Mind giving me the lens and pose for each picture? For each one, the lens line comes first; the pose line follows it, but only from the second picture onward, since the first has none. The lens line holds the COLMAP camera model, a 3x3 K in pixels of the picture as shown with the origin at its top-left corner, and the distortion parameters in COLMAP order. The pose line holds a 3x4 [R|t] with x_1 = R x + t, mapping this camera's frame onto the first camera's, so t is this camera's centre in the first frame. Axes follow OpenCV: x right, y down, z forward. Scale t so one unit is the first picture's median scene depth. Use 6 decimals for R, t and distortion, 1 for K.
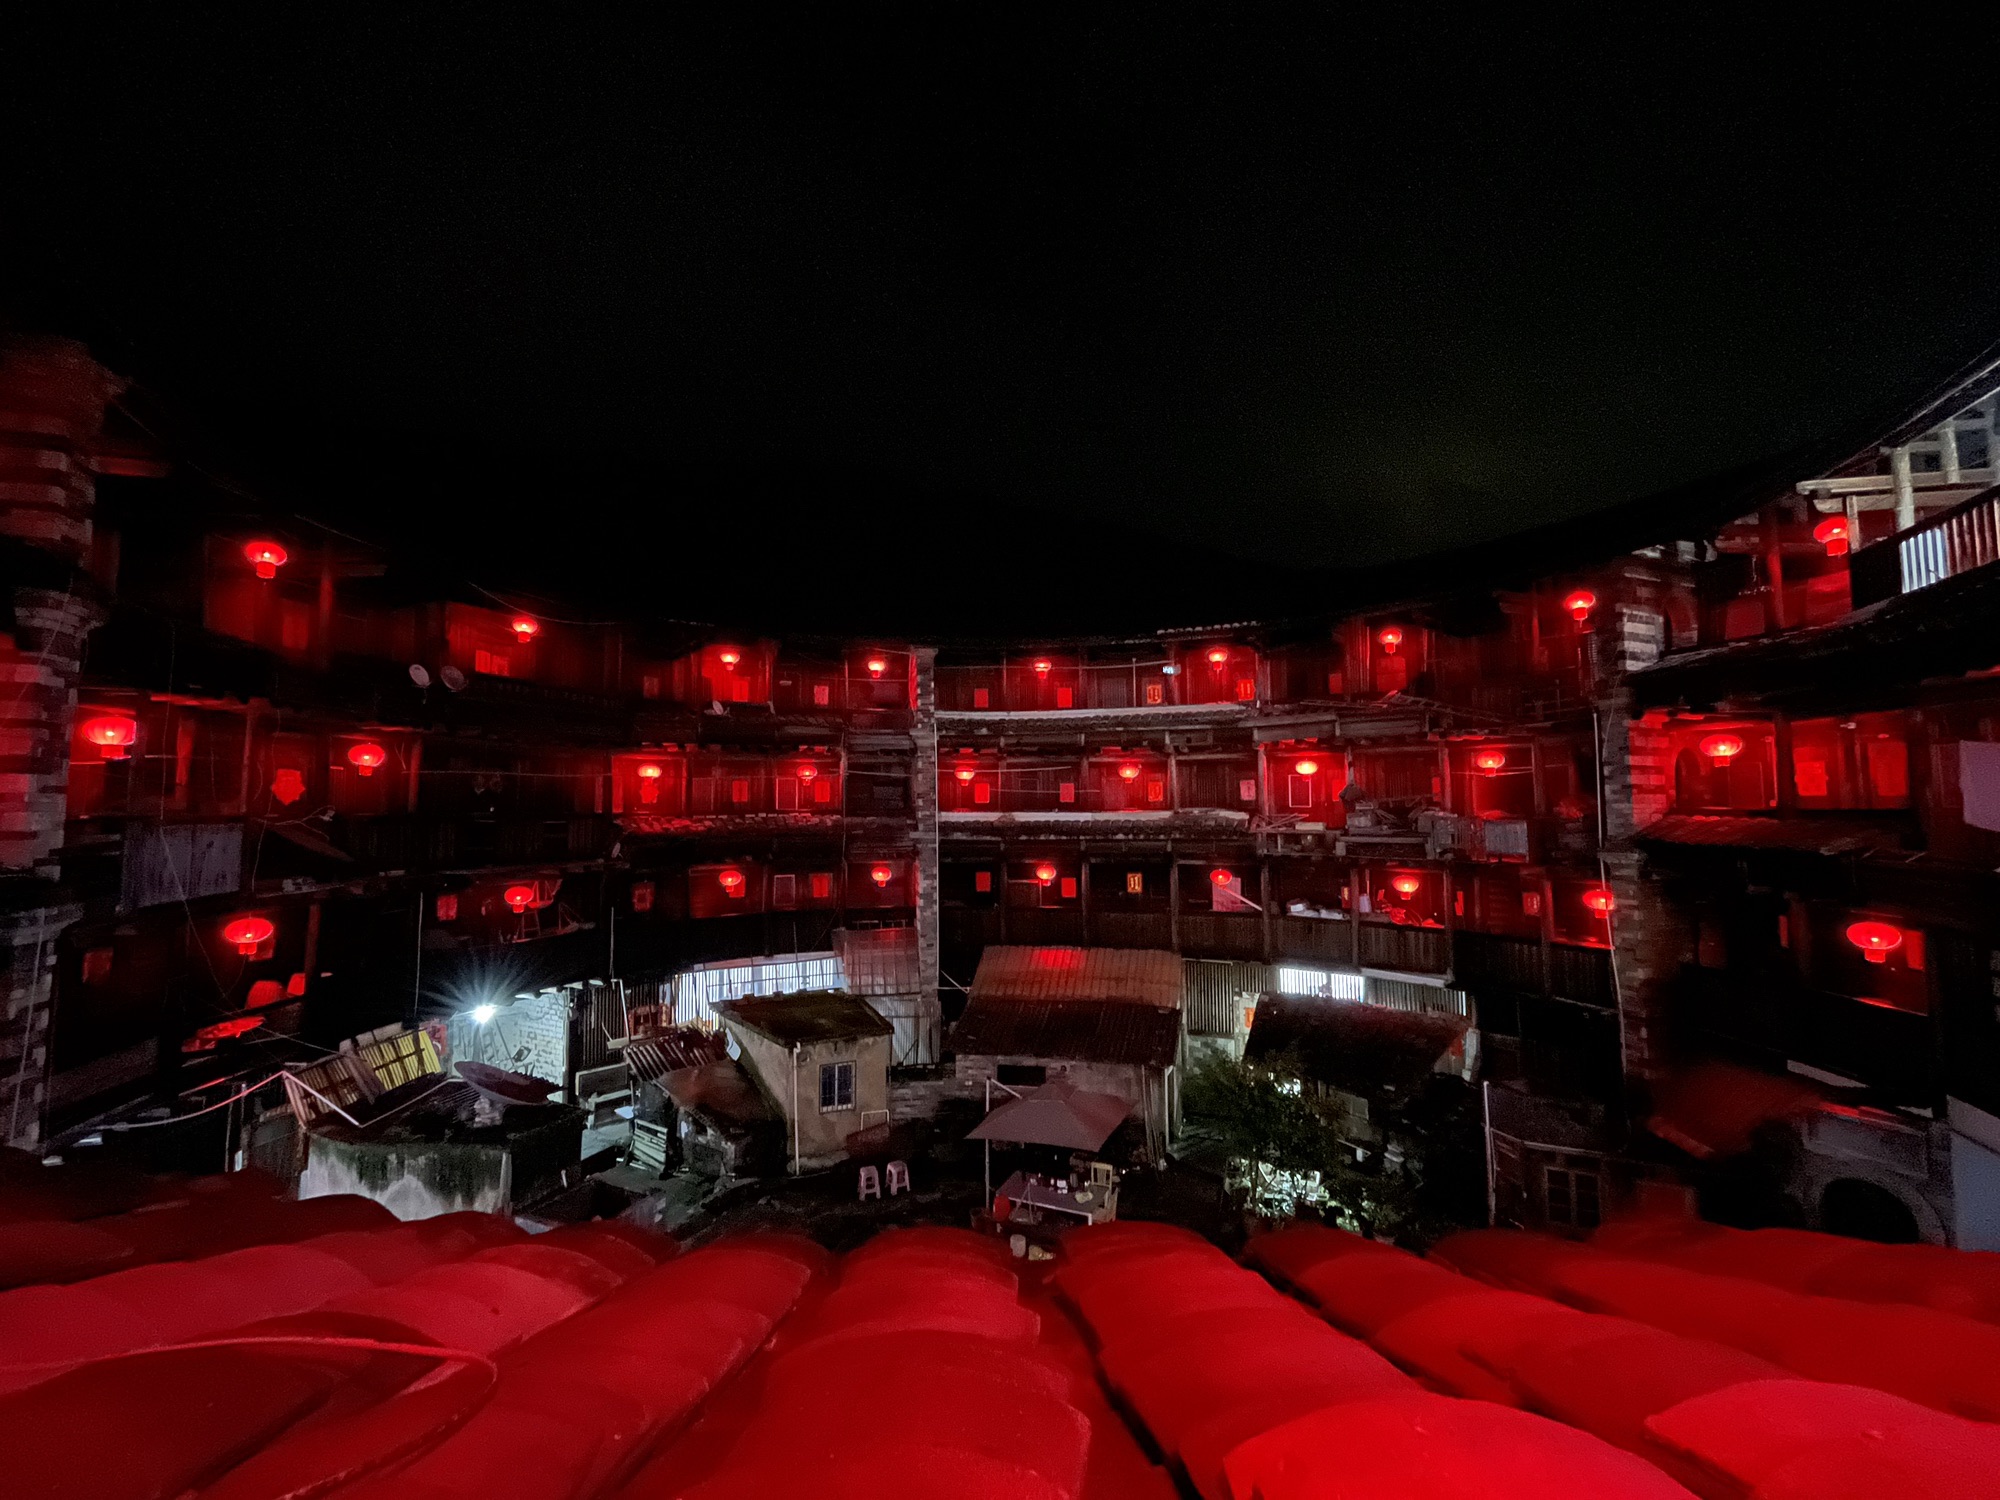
lens RADIAL K [[803.3, 0, 987.0], [0, 803.3, 755.8], [0, 0, 1]] dist [-0.002070, 0.000241]
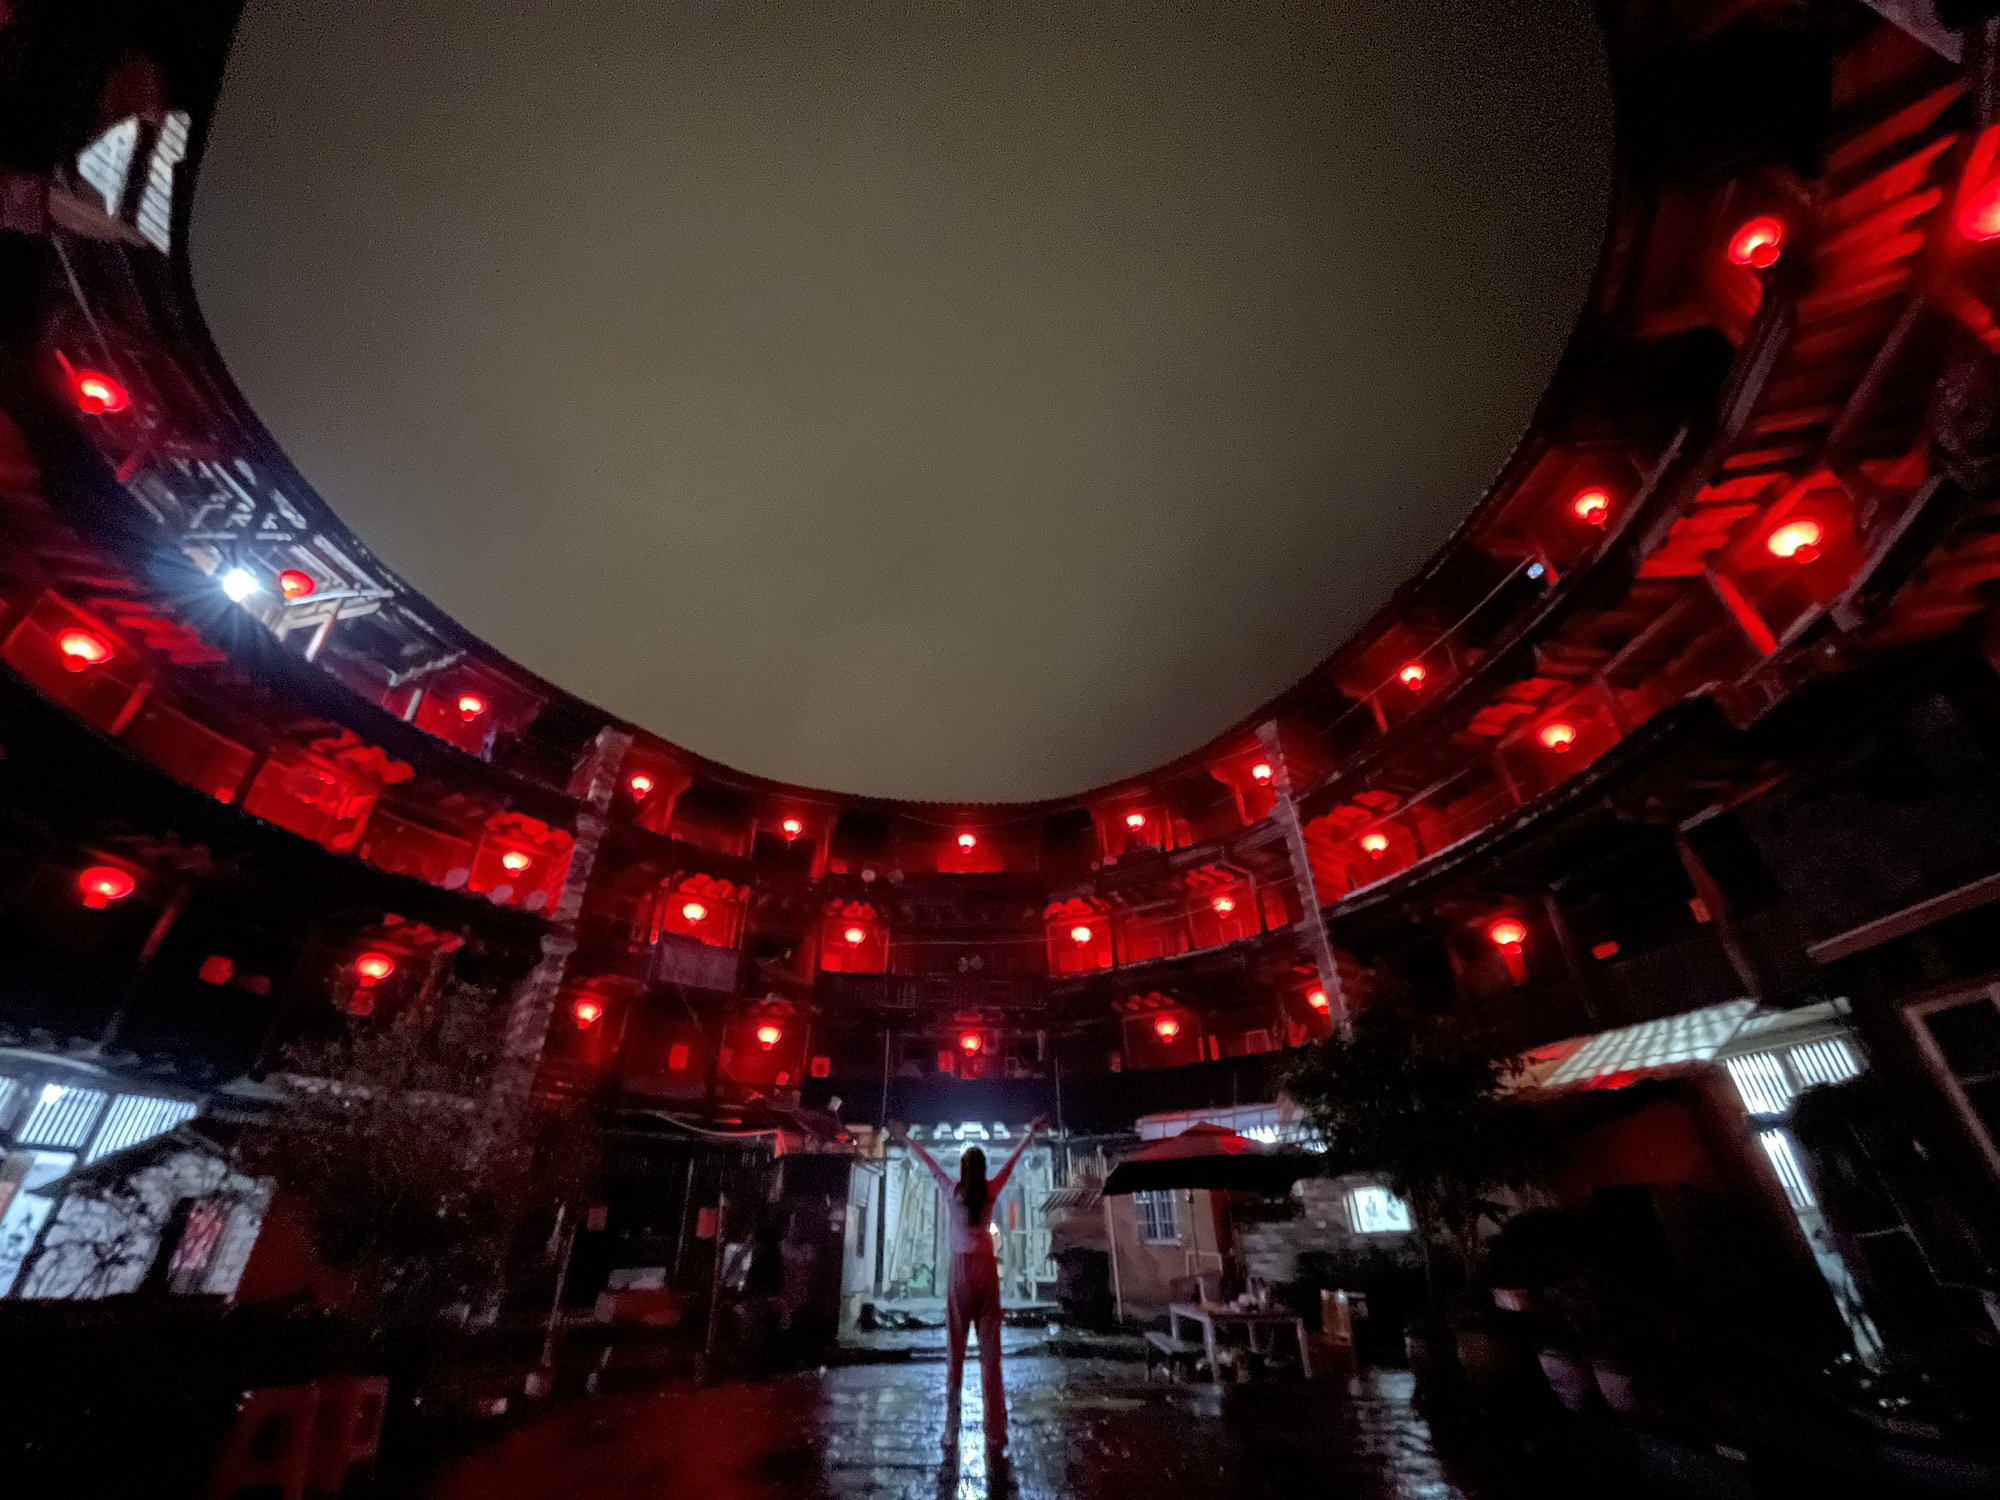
lens RADIAL K [[803.3, 0, 990.6], [0, 803.3, 759.2], [0, 0, 1]] dist [-0.002070, 0.000241]
pose [[0.445854, -0.463152, -0.765966, 1.120980], [0.075552, 0.872145, -0.483378, 0.763437], [0.891911, 0.157645, 0.423842, 0.839505]]
